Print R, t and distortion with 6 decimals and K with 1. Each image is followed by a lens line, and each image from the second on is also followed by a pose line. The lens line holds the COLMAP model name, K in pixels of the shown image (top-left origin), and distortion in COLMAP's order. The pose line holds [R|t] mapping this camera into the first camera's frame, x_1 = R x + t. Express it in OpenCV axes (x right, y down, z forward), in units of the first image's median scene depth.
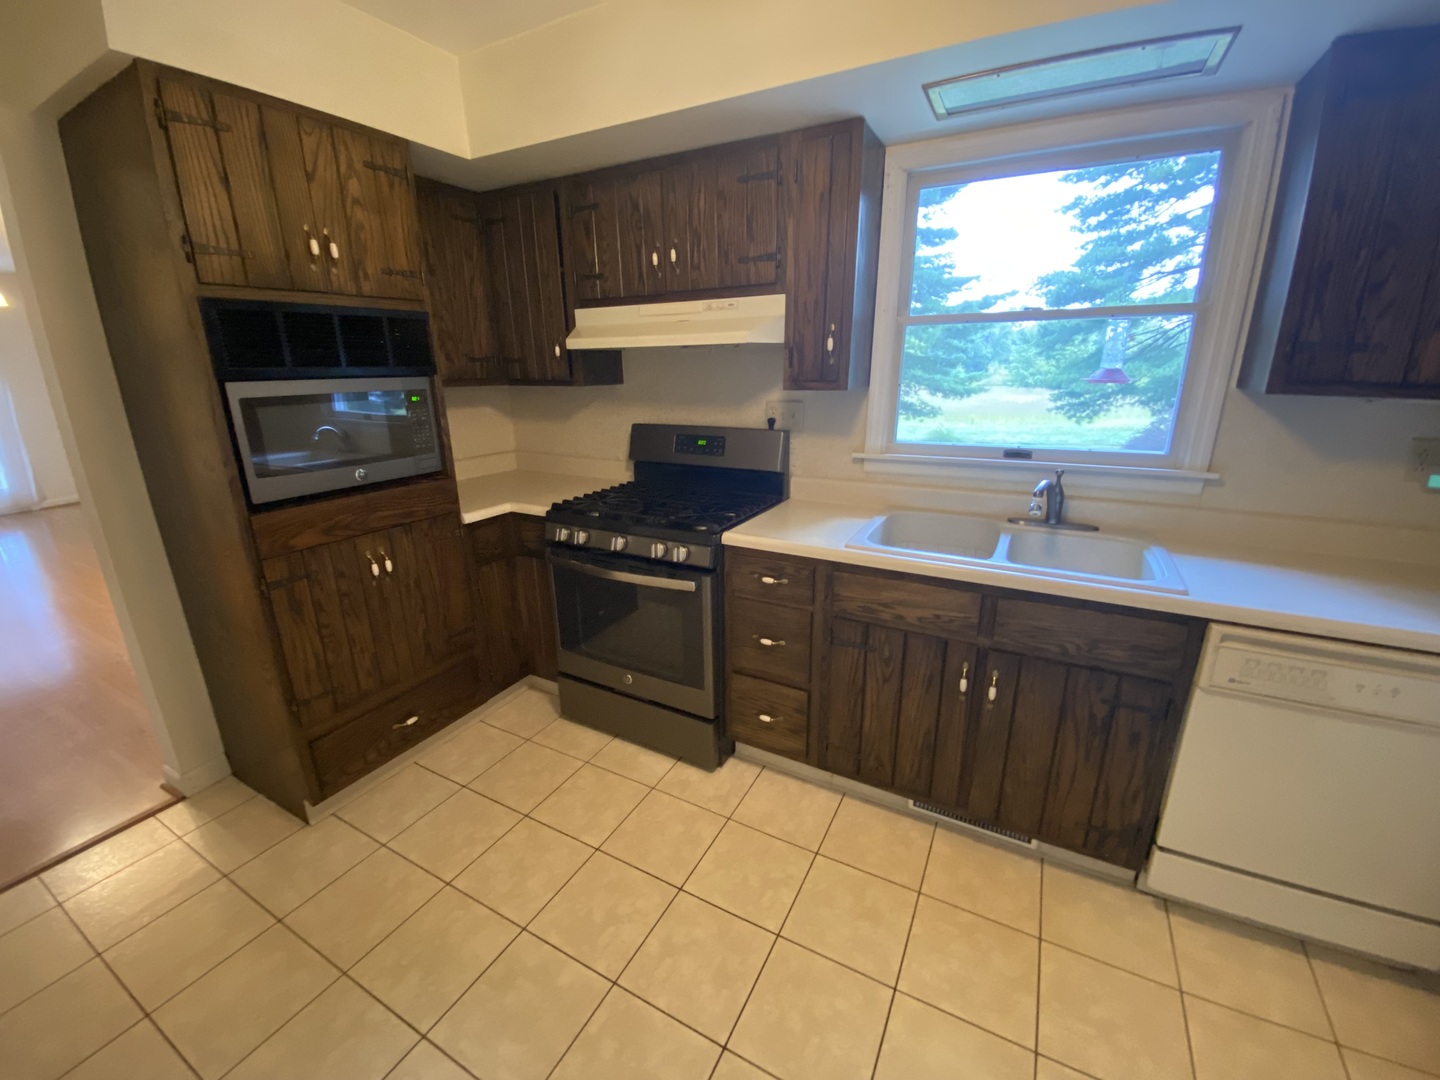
lens RADIAL K [[587.7, 0, 720.0], [0, 587.7, 540.0], [0, 0, 1]] dist [0.028272, -0.024642]
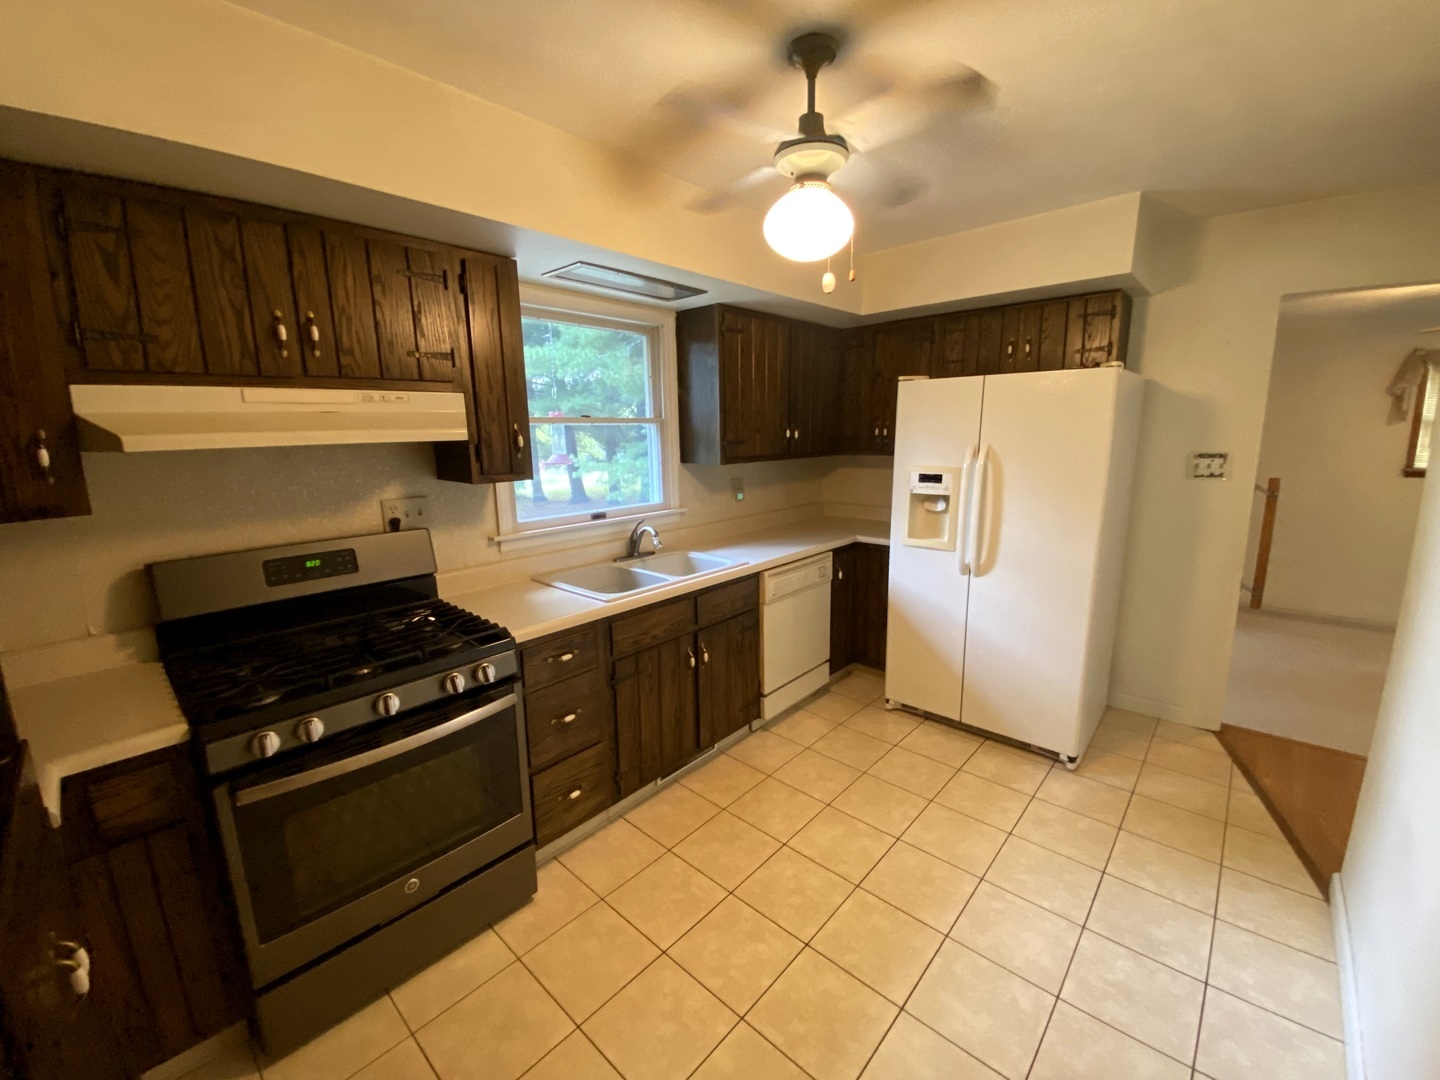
lens RADIAL K [[587.7, 0, 720.0], [0, 587.7, 540.0], [0, 0, 1]] dist [0.028272, -0.024642]
pose [[0.229699, -0.171968, 0.957948, -0.803455], [0.296046, 0.949972, 0.099549, -0.149443], [-0.927143, 0.260731, 0.269118, 0.389428]]
